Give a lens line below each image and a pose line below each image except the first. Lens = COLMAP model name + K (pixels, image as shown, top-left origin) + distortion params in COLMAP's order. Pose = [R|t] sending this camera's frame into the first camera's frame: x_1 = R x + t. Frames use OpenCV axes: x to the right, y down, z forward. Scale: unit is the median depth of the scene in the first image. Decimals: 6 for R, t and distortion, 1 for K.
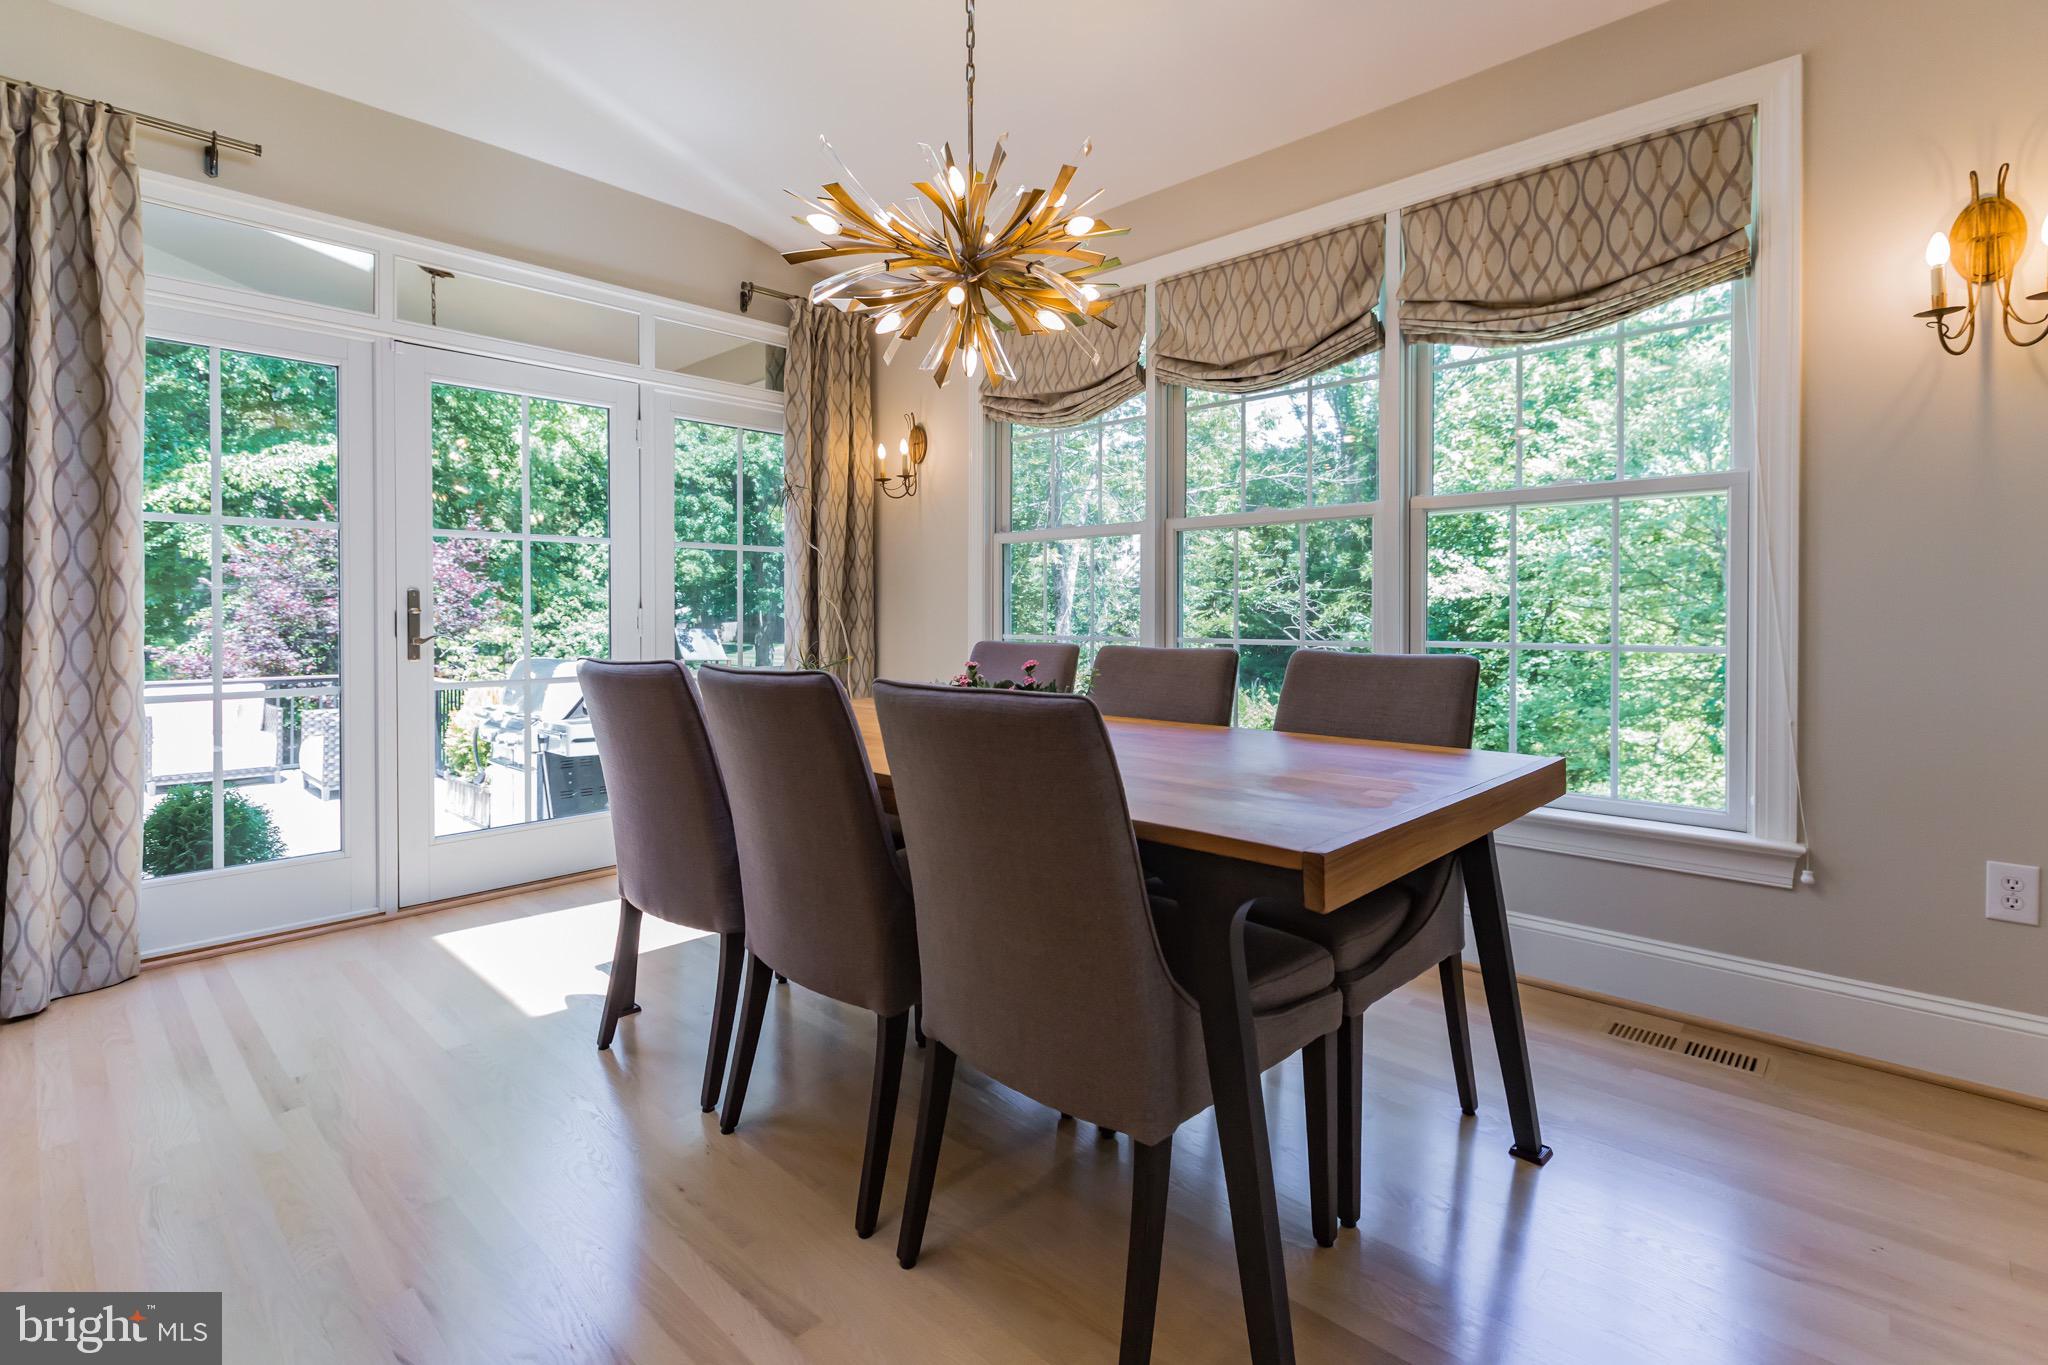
lens RADIAL K [[978.8, 0, 1032.0], [0, 978.8, 588.3], [0, 0, 1]] dist [0.000533, -0.000614]
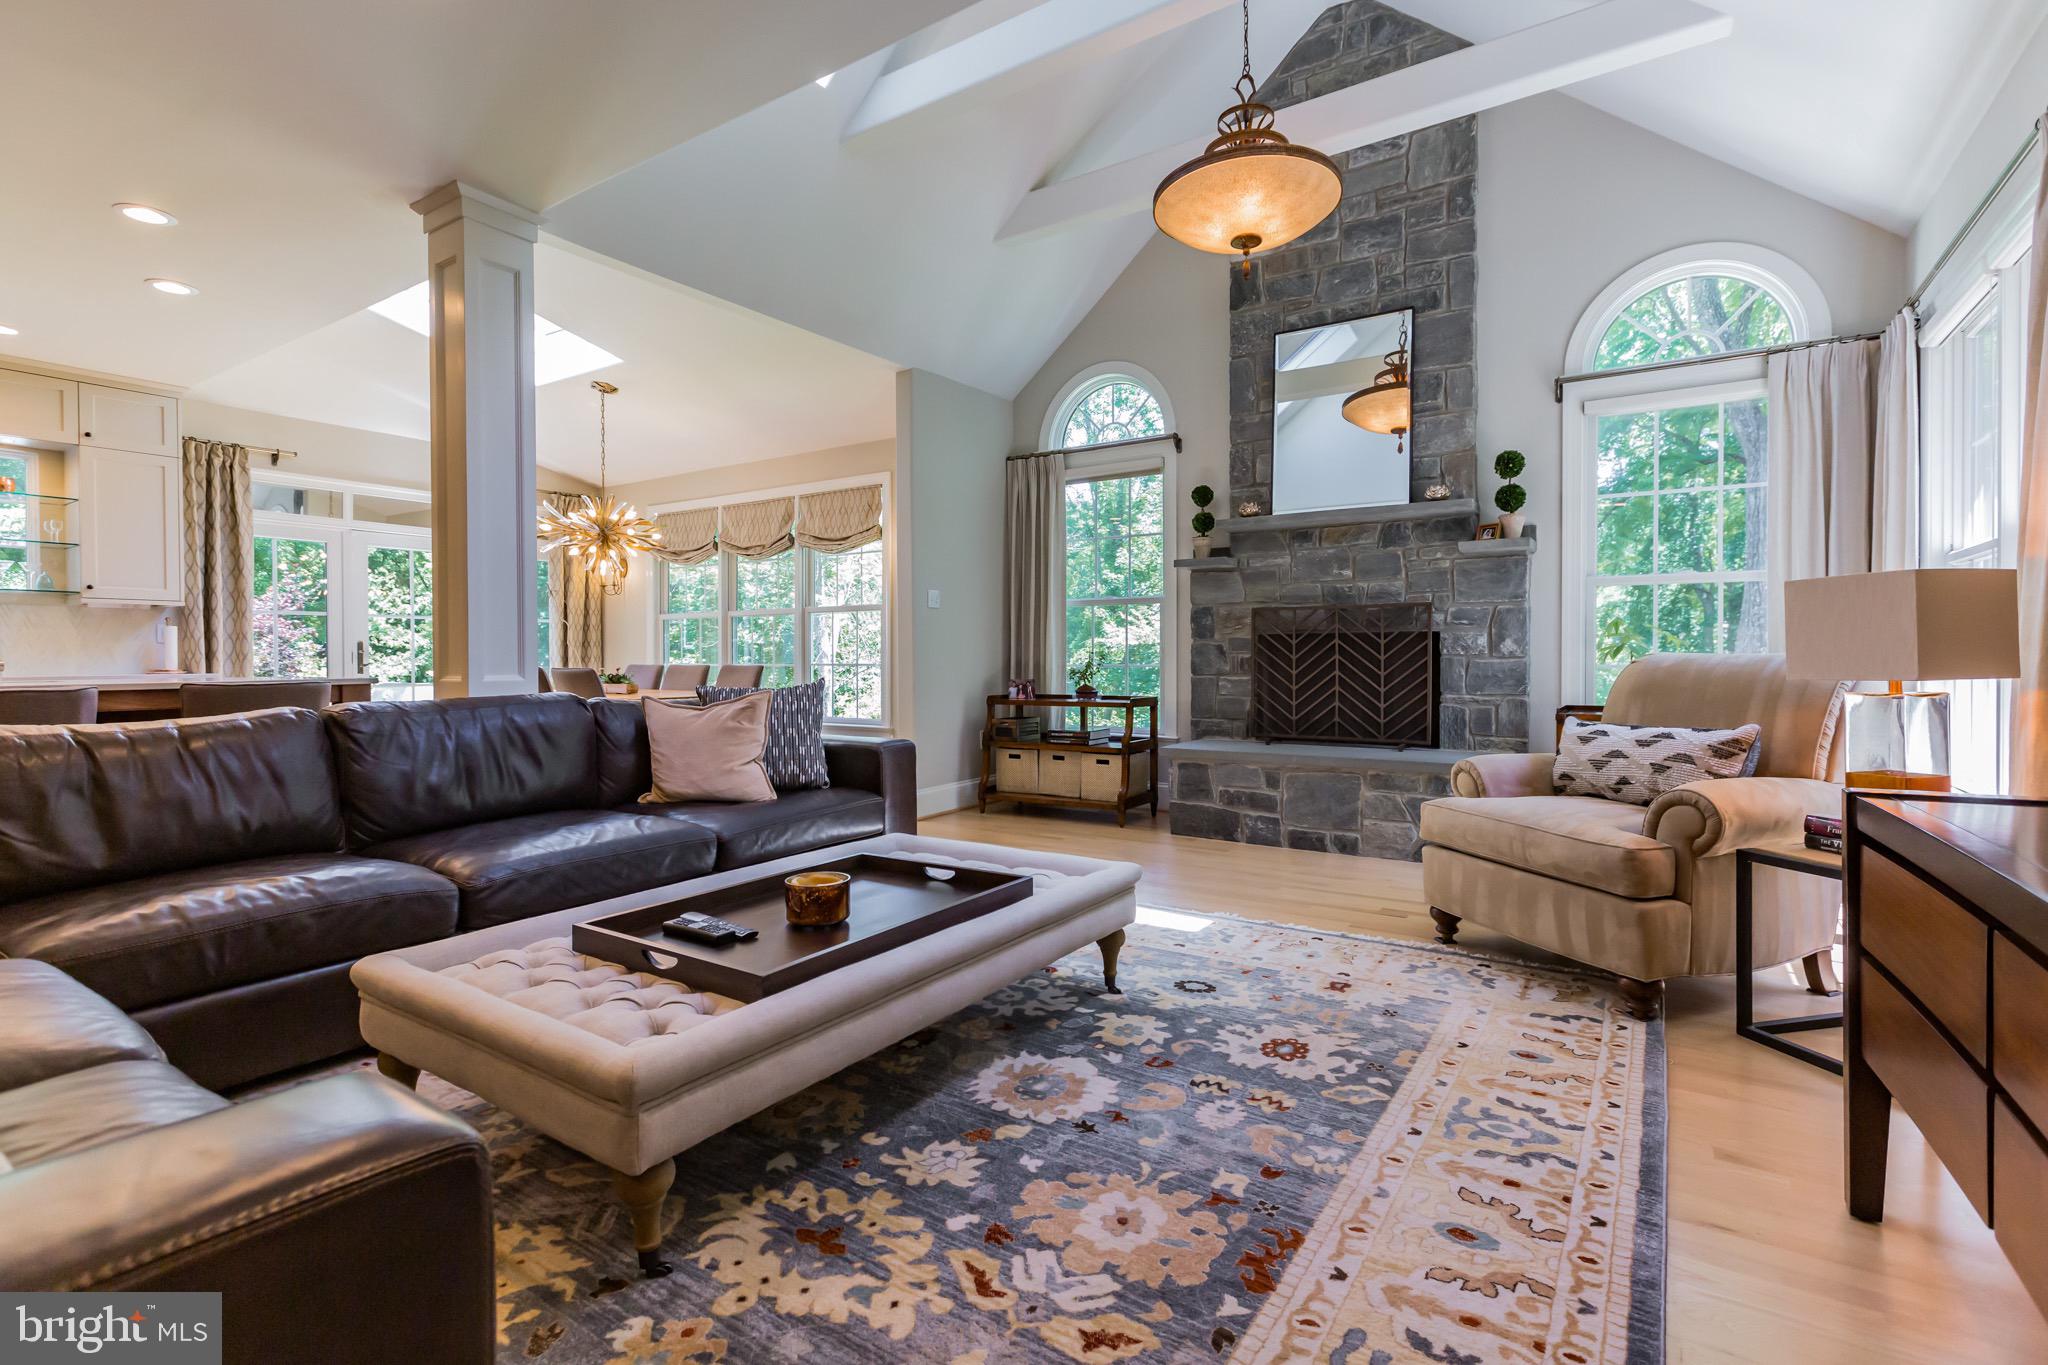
lens RADIAL K [[941.5, 0, 1034.5], [0, 941.5, 668.5], [0, 0, 1]] dist [-0.001565, -0.000931]
pose [[0.983718, -0.001888, 0.179710, 0.395873], [-0.004738, 0.999325, 0.036437, -0.020109], [-0.179657, -0.036696, 0.983045, -1.130692]]
